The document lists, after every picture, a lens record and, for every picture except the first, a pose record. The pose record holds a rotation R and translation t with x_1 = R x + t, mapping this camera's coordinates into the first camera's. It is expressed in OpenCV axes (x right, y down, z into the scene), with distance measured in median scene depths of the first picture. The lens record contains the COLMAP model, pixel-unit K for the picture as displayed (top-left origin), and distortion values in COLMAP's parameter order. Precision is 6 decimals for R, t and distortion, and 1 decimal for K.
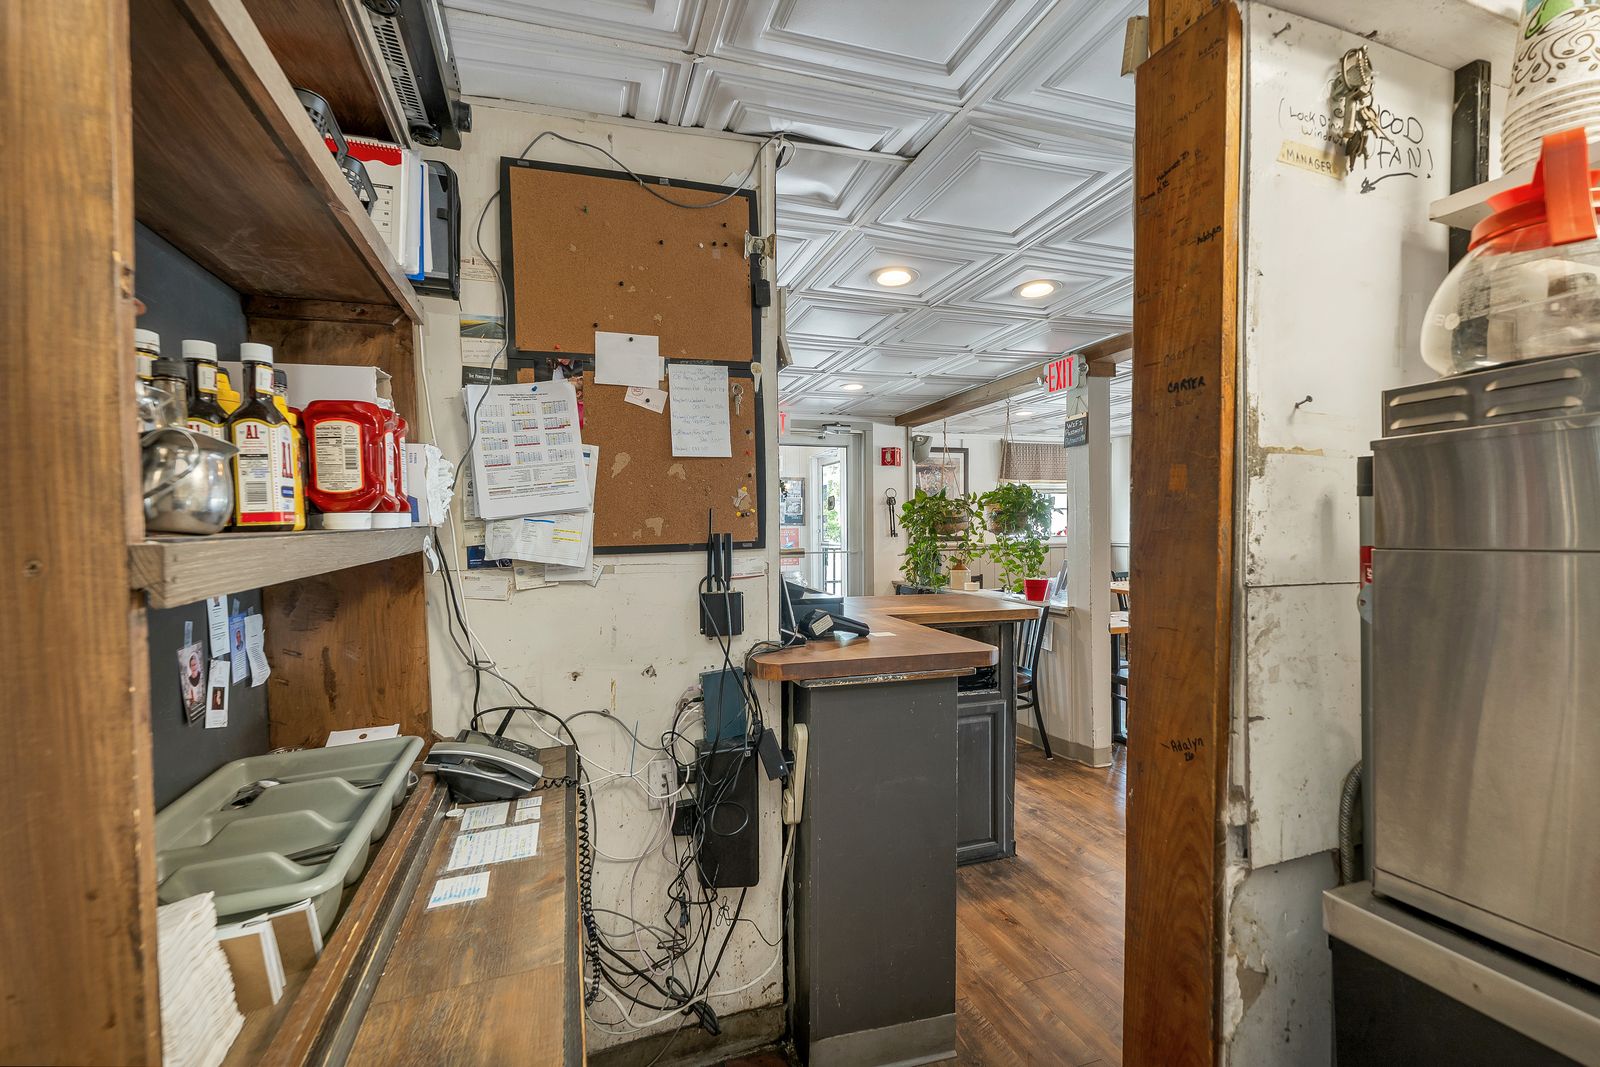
lens RADIAL K [[688.2, 0, 804.2], [0, 688.2, 530.6], [0, 0, 1]] dist [-0.000895, 0.000313]
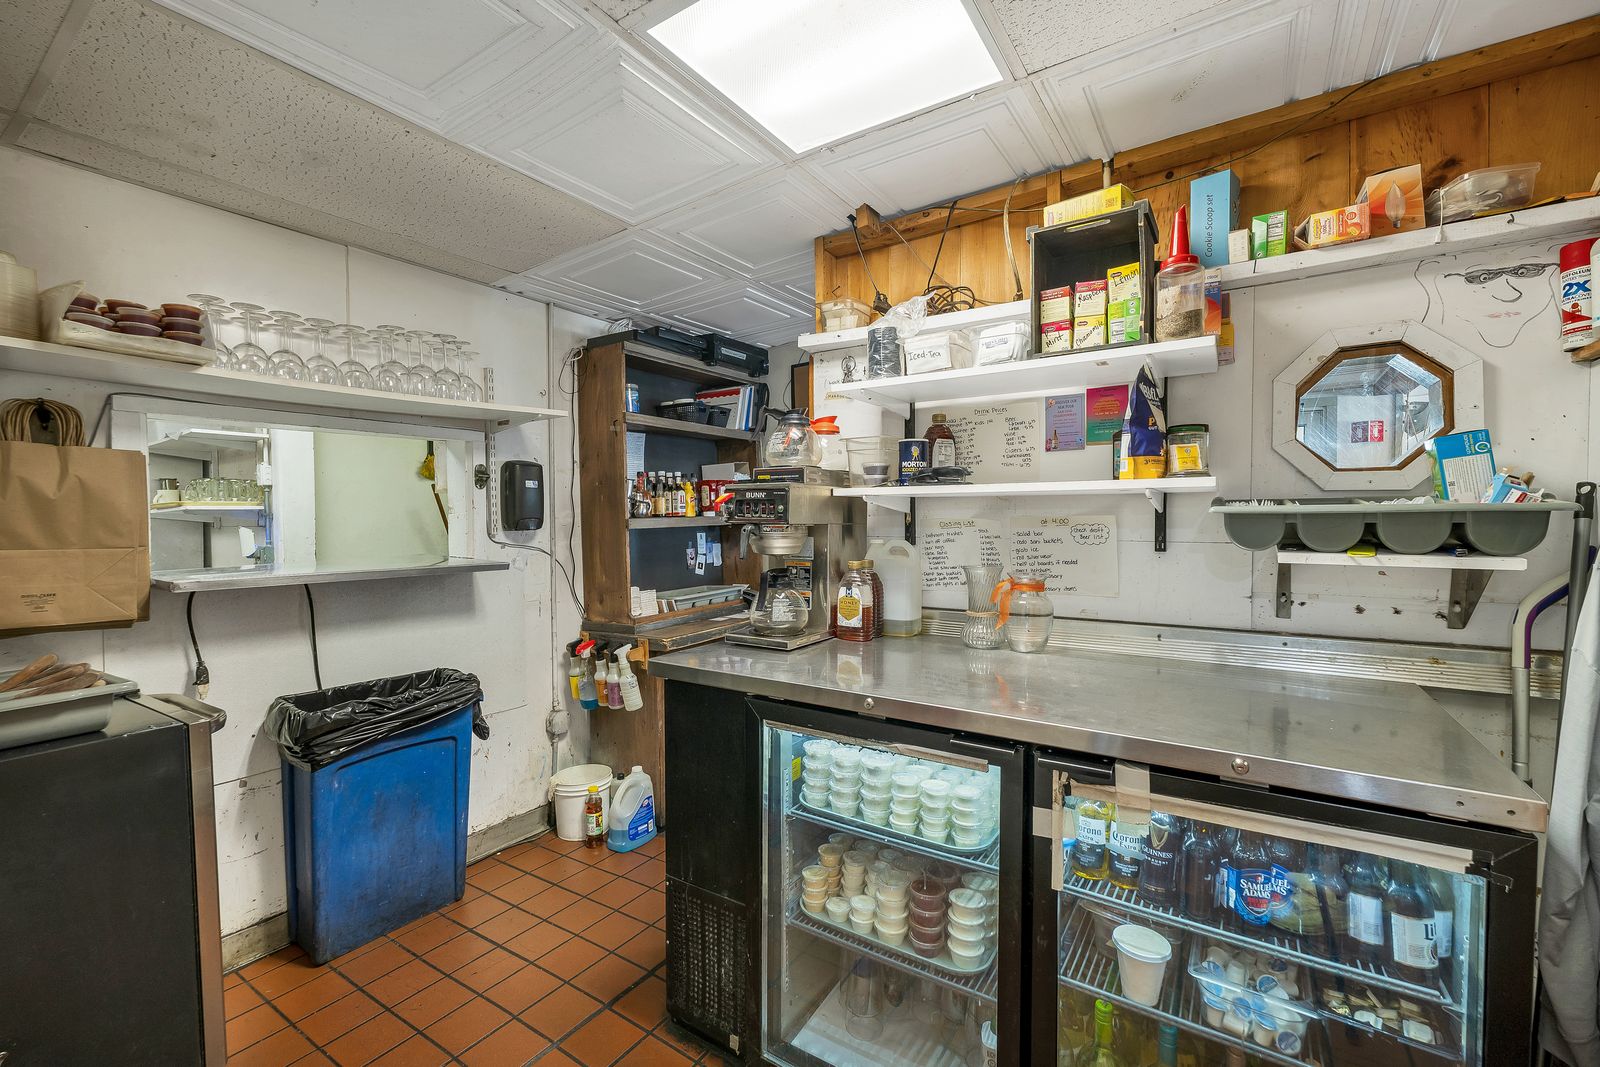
lens RADIAL K [[688.2, 0, 785.8], [0, 688.2, 534.6], [0, 0, 1]] dist [-0.000895, 0.000313]
pose [[0.617866, 0.026648, -0.785832, 1.501804], [-0.001093, 0.999454, 0.033032, -0.016494], [0.786283, -0.019550, 0.617557, -0.550288]]
